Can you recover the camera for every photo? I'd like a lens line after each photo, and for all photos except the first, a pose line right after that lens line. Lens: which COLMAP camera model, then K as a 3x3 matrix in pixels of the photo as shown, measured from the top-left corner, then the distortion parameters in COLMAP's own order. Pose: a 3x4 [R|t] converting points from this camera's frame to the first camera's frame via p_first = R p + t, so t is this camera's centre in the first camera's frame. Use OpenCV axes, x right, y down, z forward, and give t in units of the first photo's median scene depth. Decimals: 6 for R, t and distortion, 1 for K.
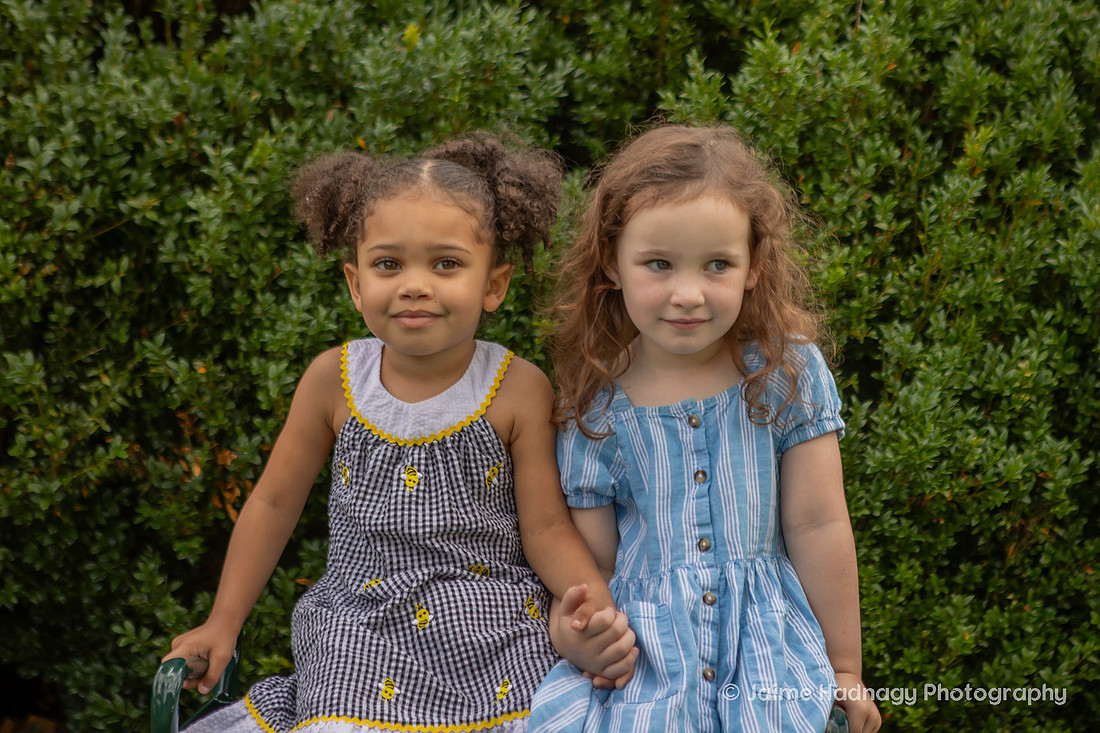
lens RADIAL K [[2399.8, 0, 673.7], [0, 2399.8, 265.7], [0, 0, 1]] dist [0.242393, -0.114962]
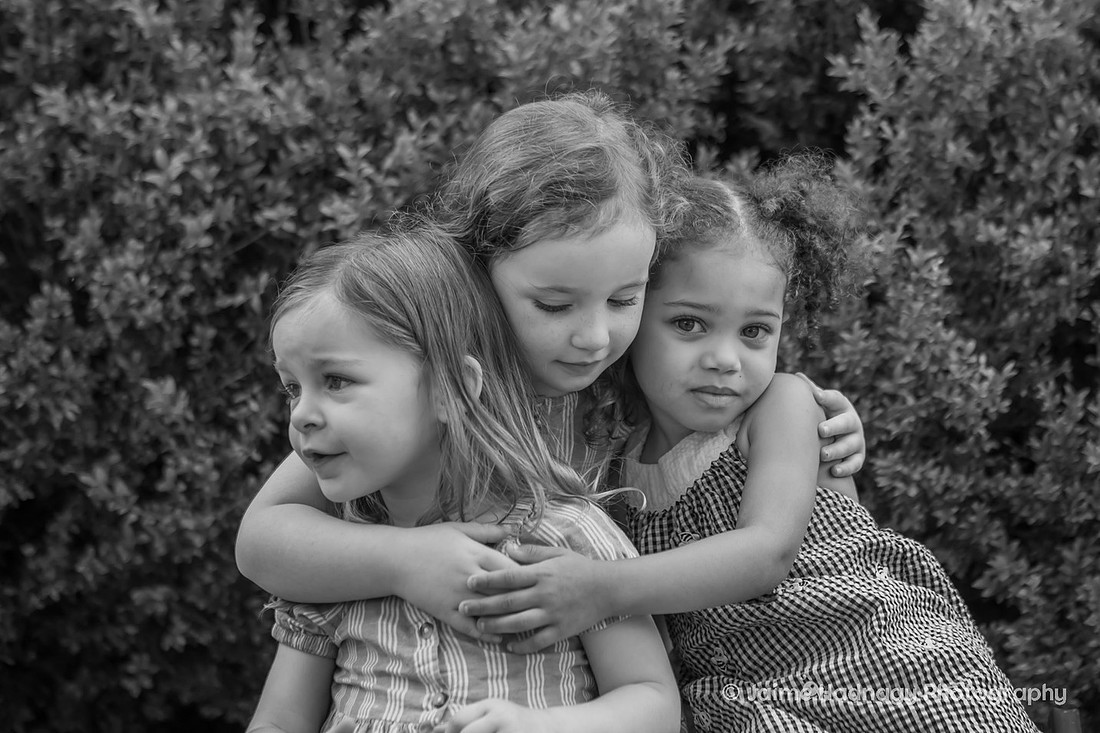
lens RADIAL K [[2083.8, 0, 681.0], [0, 2083.8, 263.4], [0, 0, 1]] dist [0.067895, 0.085860]
pose [[0.994287, -0.053861, -0.092157, 0.006666], [0.052927, 0.998519, -0.012552, 0.011302], [0.092697, 0.007603, 0.995665, 0.216183]]
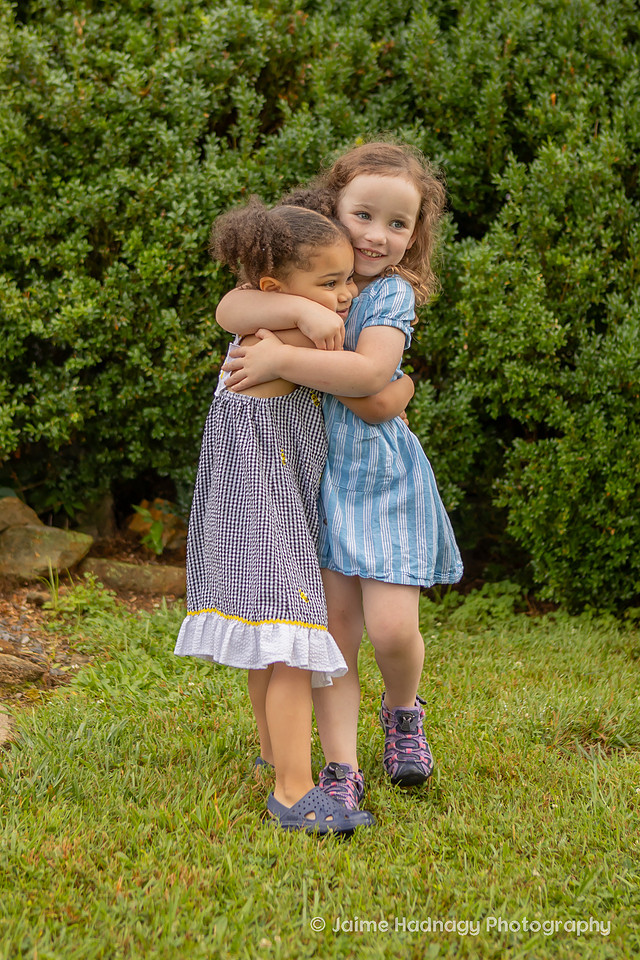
lens RADIAL K [[1645.6, 0, 316.1], [0, 1645.6, 382.1], [0, 0, 1]] dist [0.003341, 0.140971]
pose [[0.996314, 0.001095, -0.085775, -0.031940], [0.006221, 0.996362, 0.084989, -0.018496], [0.085556, -0.085210, 0.992683, -0.323166]]
